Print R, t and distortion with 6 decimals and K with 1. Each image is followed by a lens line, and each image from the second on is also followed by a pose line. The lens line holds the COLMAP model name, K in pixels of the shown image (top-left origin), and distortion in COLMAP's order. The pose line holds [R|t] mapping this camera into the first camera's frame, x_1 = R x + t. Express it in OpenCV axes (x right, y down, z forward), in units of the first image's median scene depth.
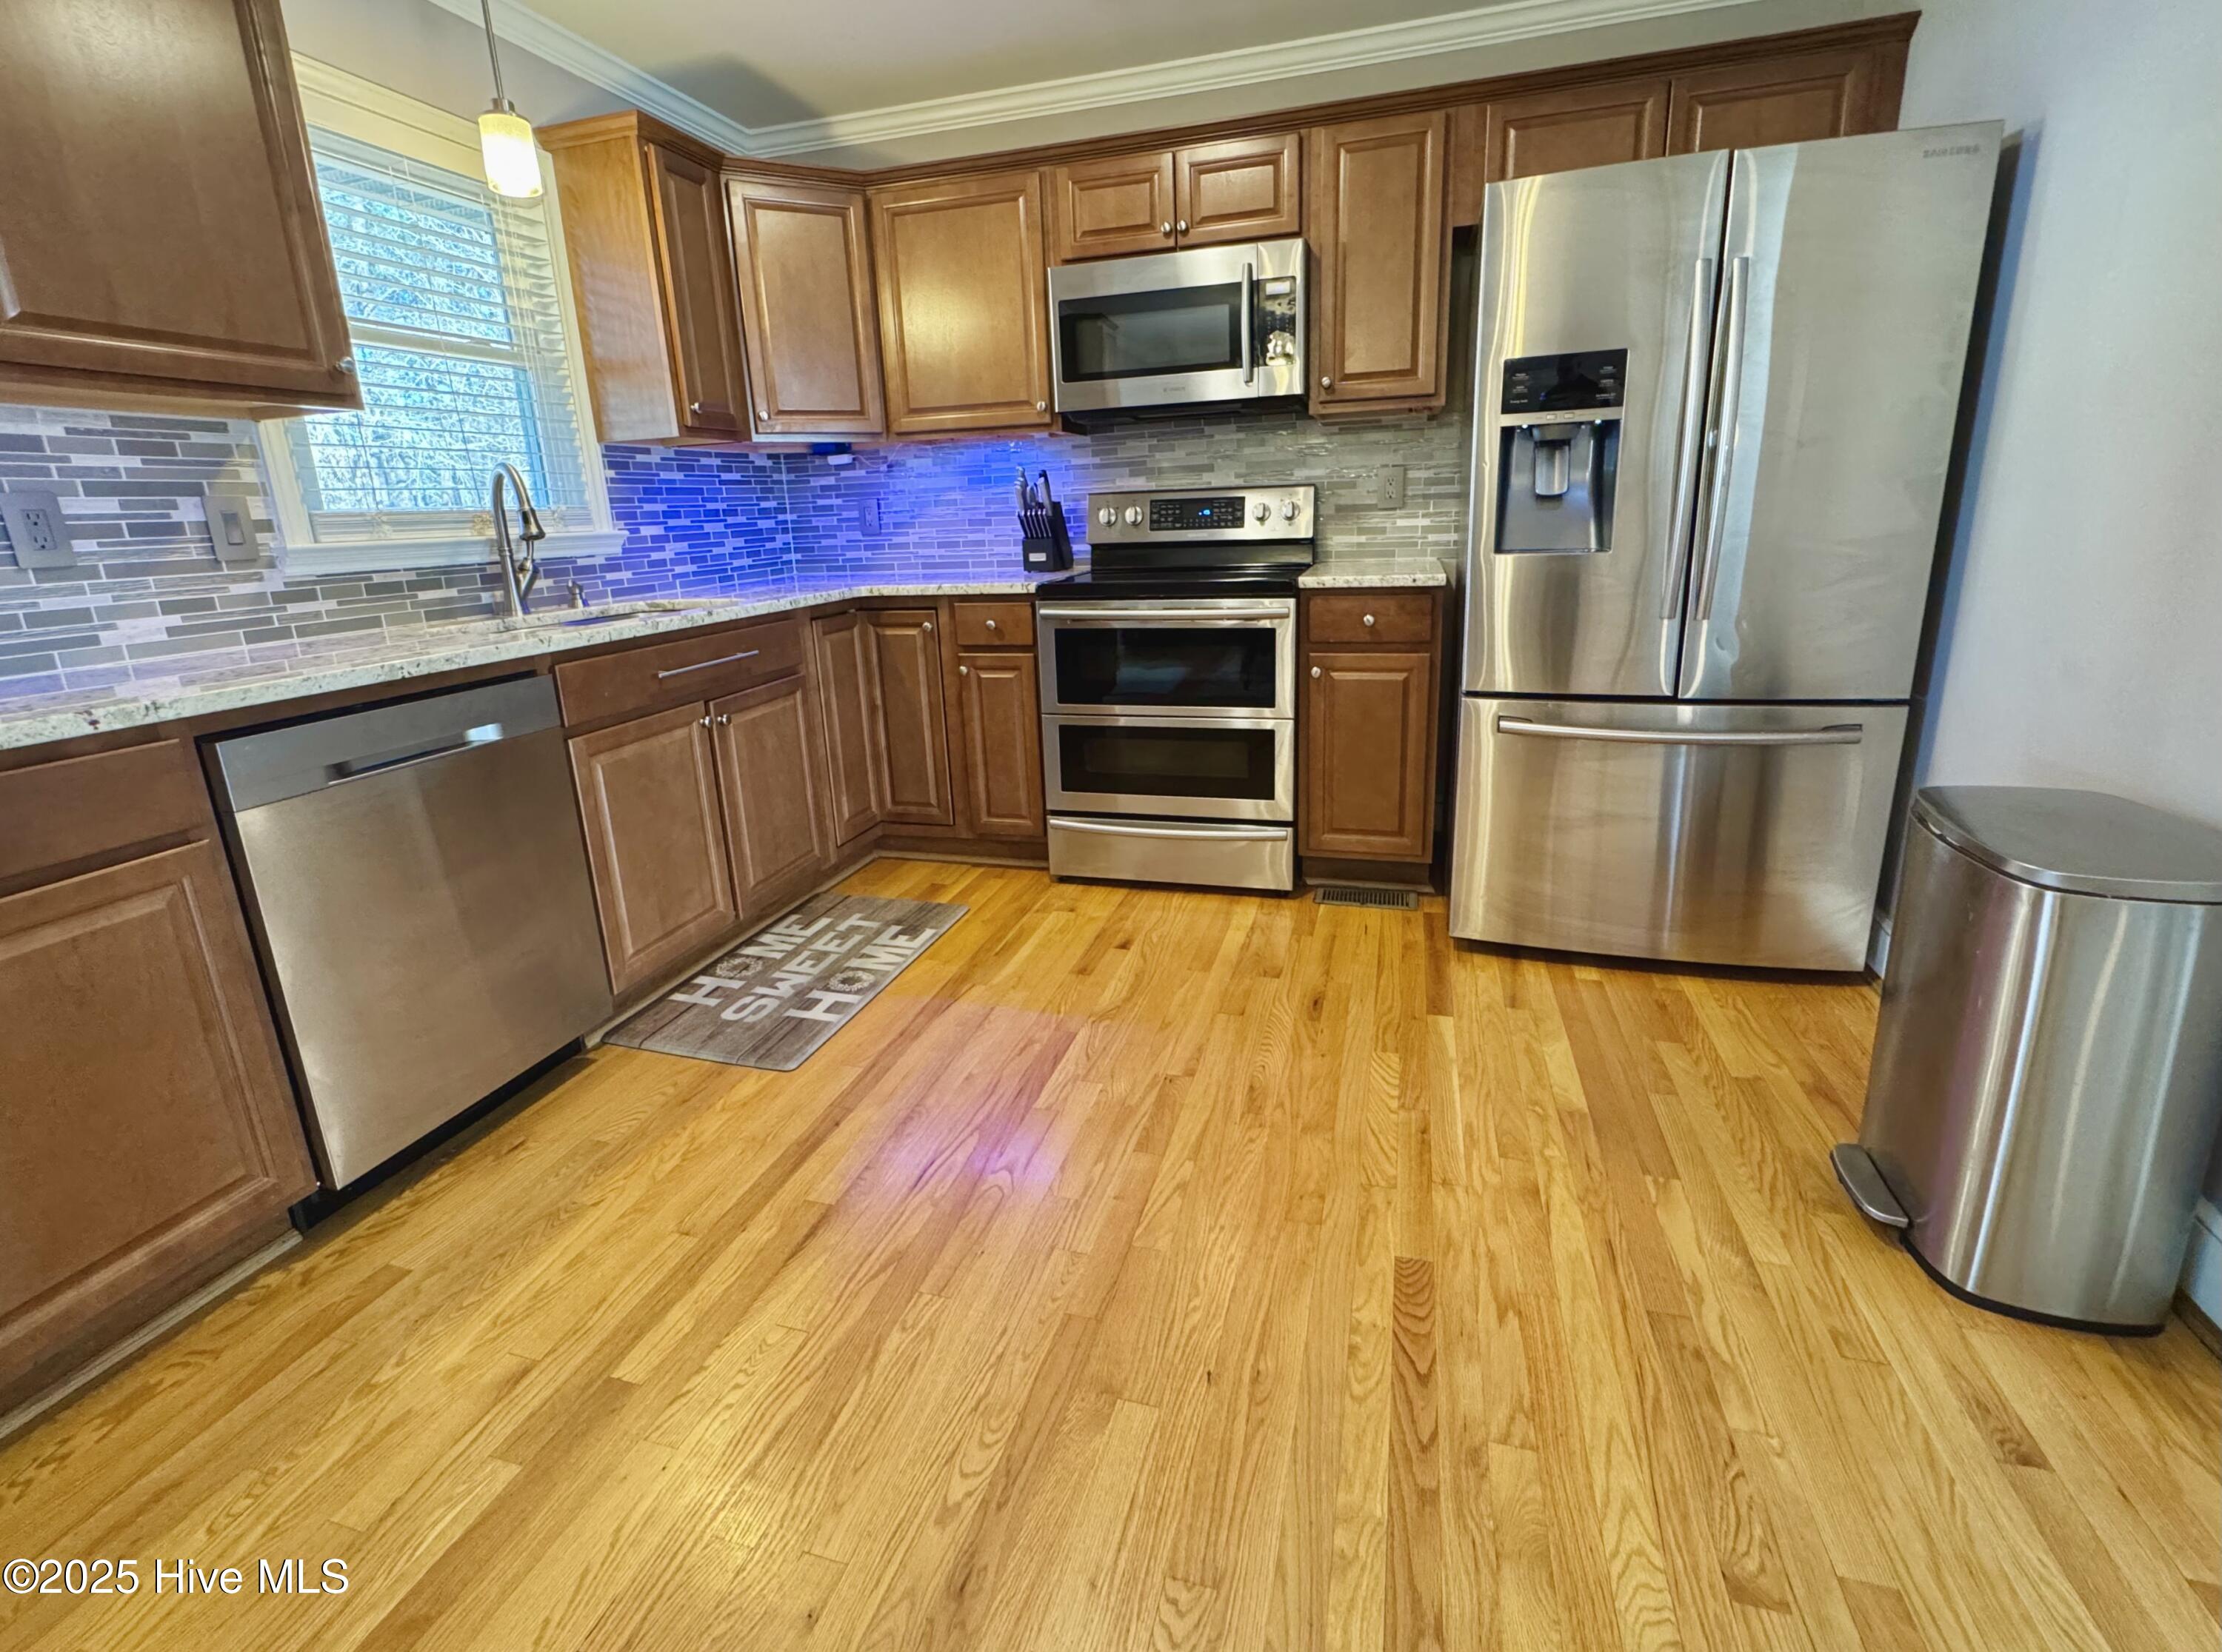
lens RADIAL K [[1001.9, 0, 1093.8], [0, 1001.9, 765.3], [0, 0, 1]] dist [0.002483, -0.000598]
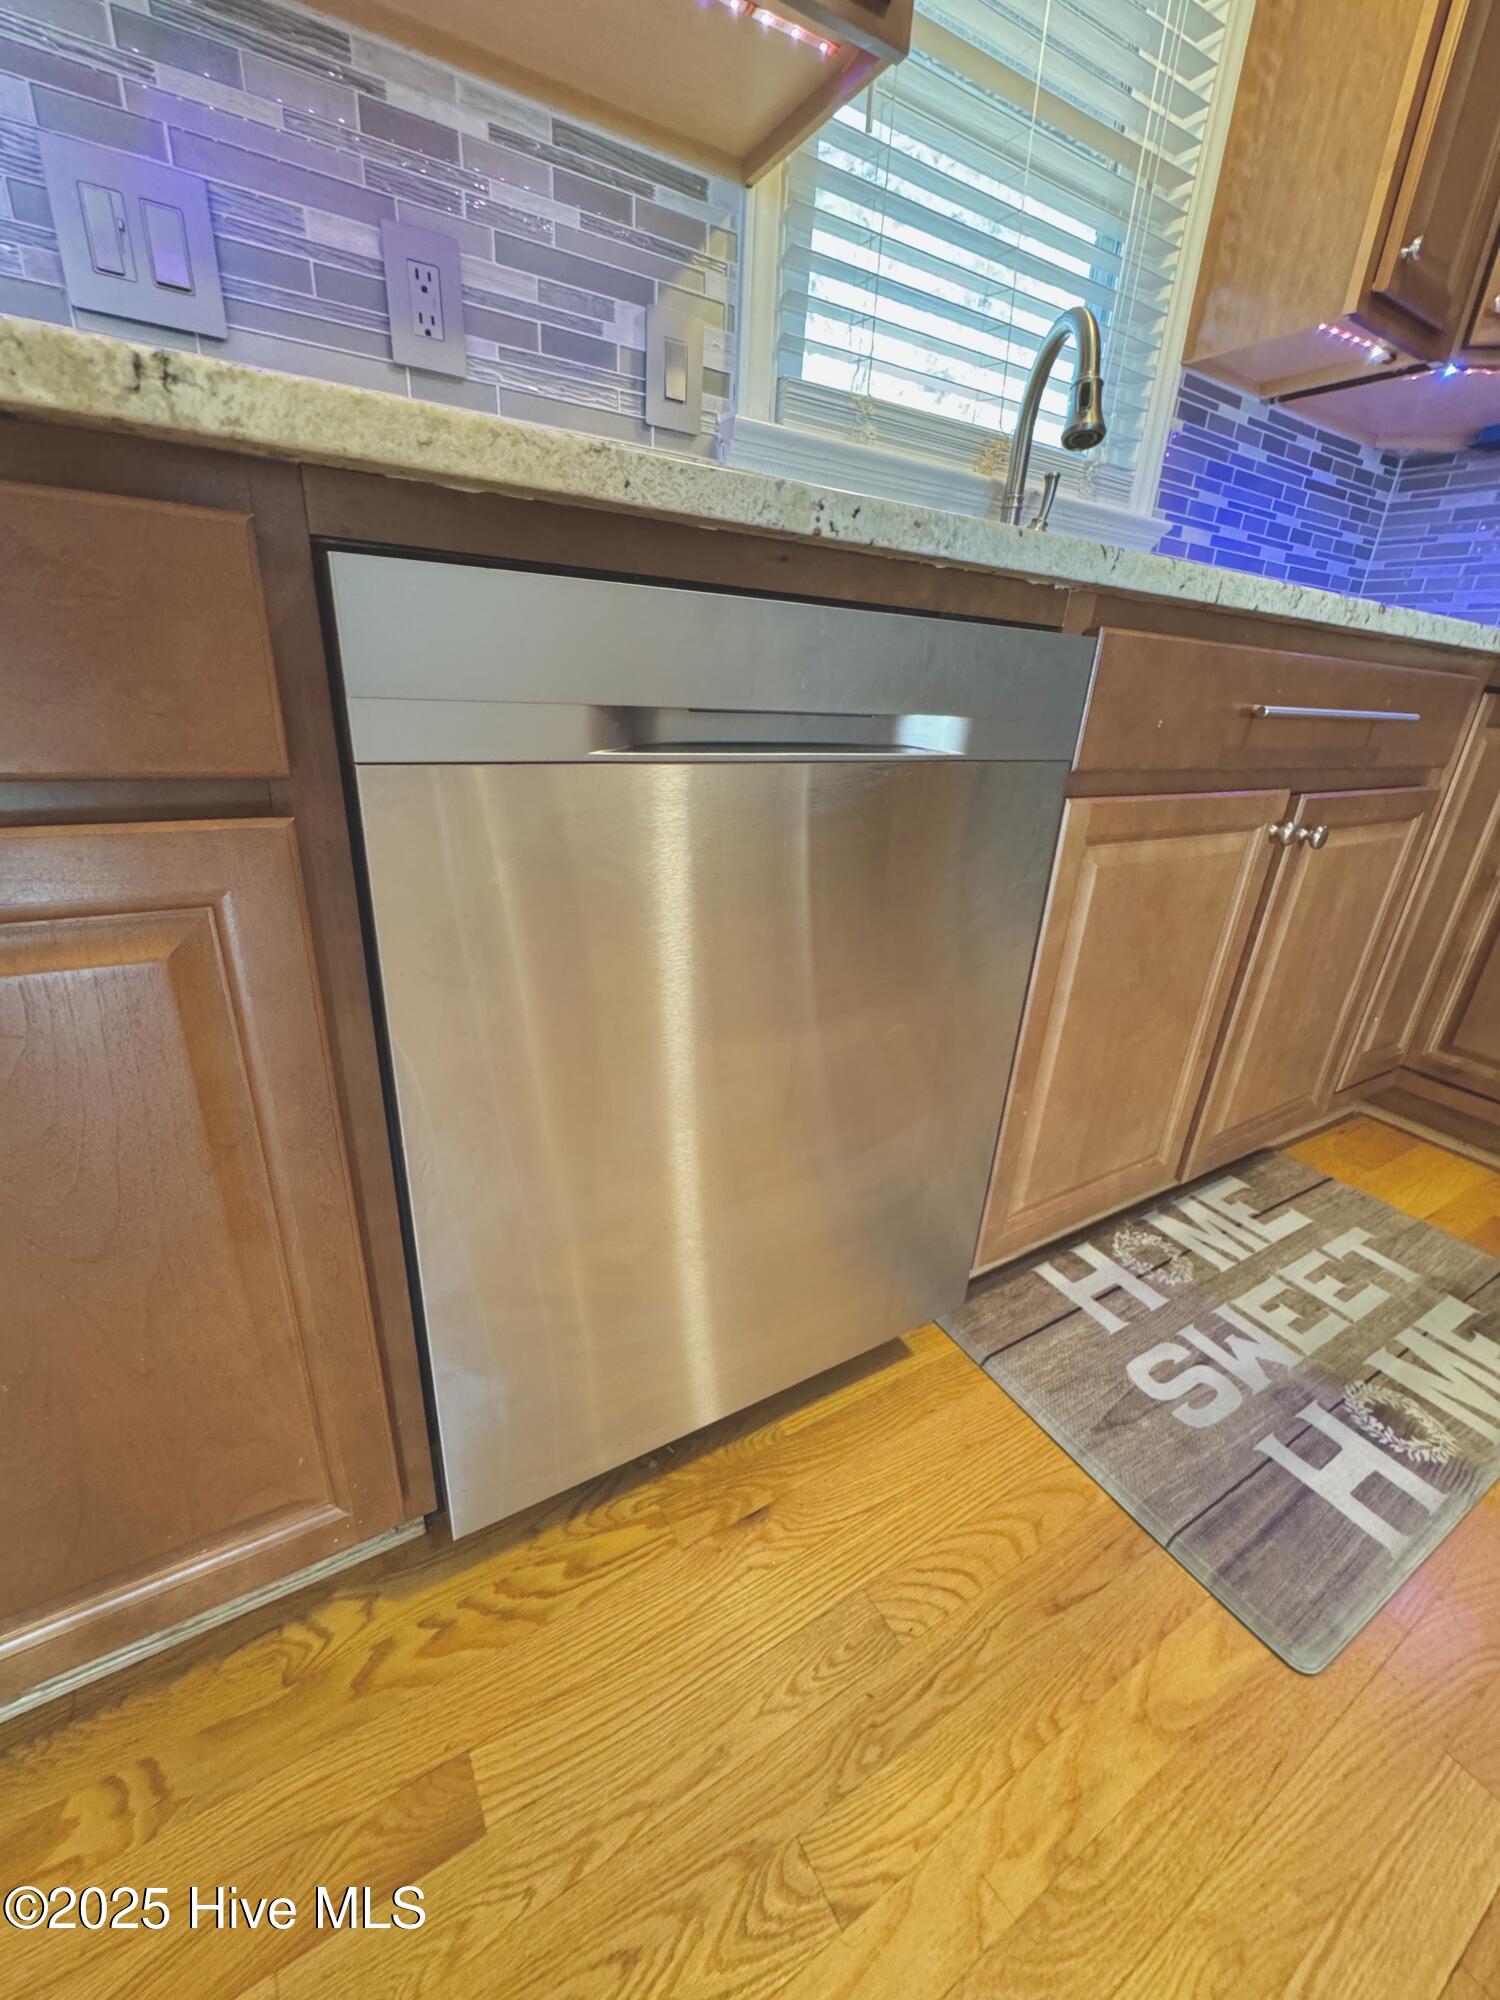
lens RADIAL K [[805.3, 0, 746.1], [0, 805.3, 1001.2], [0, 0, 1]] dist [-0.004331, -0.000271]
pose [[0.742941, 0.329643, -0.582558, -0.310818], [-0.249801, 0.943992, 0.215589, 0.017210], [0.620998, -0.014647, 0.783676, 0.490963]]
